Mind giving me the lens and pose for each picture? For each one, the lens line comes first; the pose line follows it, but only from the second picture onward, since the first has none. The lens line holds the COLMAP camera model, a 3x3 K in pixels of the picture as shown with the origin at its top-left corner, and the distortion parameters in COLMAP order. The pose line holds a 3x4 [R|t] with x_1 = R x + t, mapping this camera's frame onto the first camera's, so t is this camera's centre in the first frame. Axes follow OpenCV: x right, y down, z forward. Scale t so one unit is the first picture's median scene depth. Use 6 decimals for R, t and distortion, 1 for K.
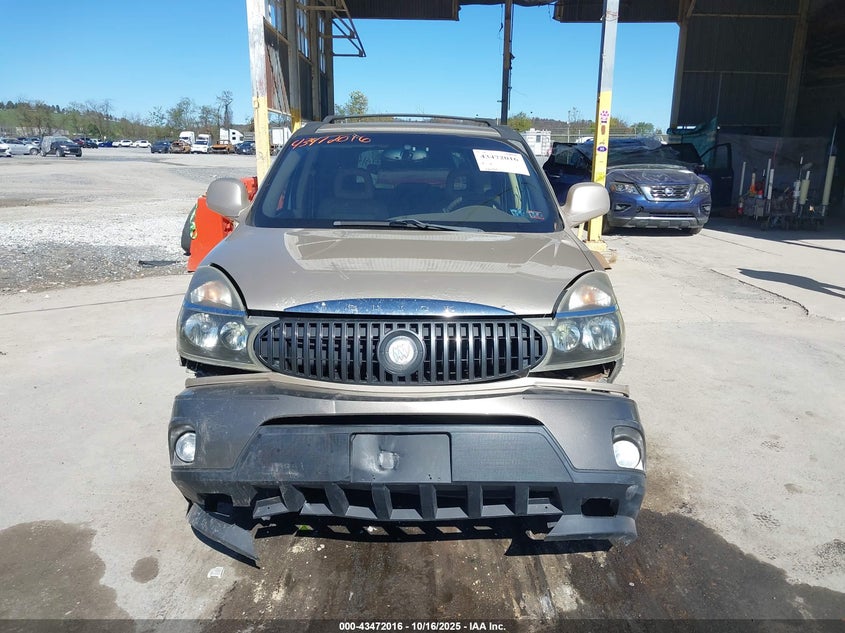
lens RADIAL K [[650.7, 0, 409.0], [0, 650.7, 317.8], [0, 0, 1]] dist [0.001098, -0.006782]
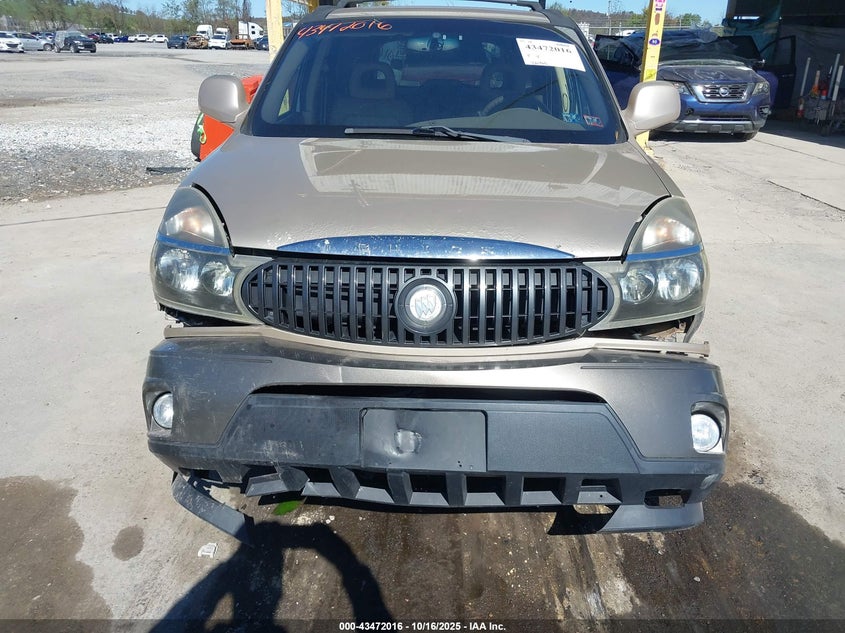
lens RADIAL K [[650.7, 0, 409.0], [0, 650.7, 317.8], [0, 0, 1]] dist [0.001098, -0.006782]
pose [[0.999242, 0.014351, -0.036199, -0.003003], [-0.008997, 0.989544, 0.143948, -0.037844], [0.037886, -0.143513, 0.988923, 0.189235]]
